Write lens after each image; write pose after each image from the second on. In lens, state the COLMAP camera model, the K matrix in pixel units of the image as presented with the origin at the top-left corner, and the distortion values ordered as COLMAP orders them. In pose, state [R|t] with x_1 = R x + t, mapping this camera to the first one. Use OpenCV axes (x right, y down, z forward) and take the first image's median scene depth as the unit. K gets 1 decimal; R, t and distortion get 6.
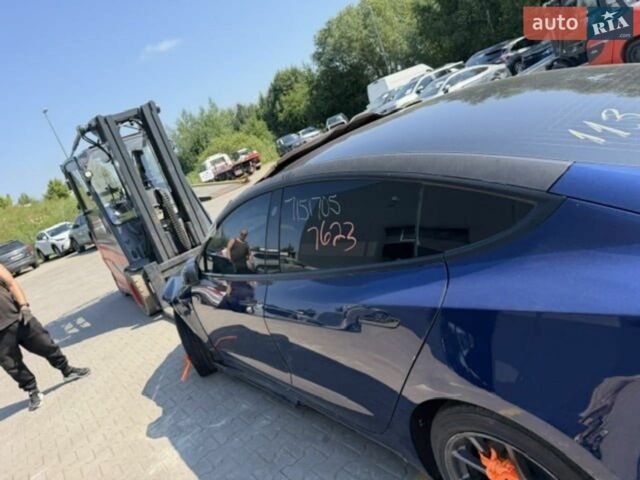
lens RADIAL K [[471.2, 0, 320.0], [0, 471.2, 240.0], [0, 0, 1]] dist [0.042718, 0.001835]
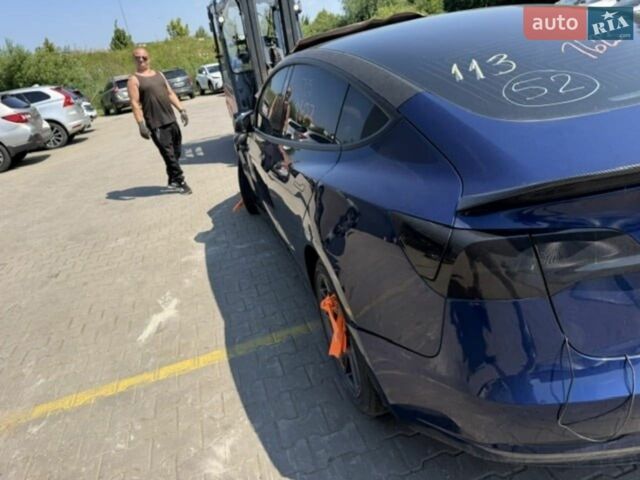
lens RADIAL K [[455.8, 0, 324.9], [0, 455.8, 239.9], [0, 0, 1]] dist [0.036404, -0.046569]
pose [[0.930228, 0.309352, -0.197428, 0.095698], [-0.251812, 0.929402, 0.269821, -0.009096], [0.266959, -0.201280, 0.942454, -0.041998]]
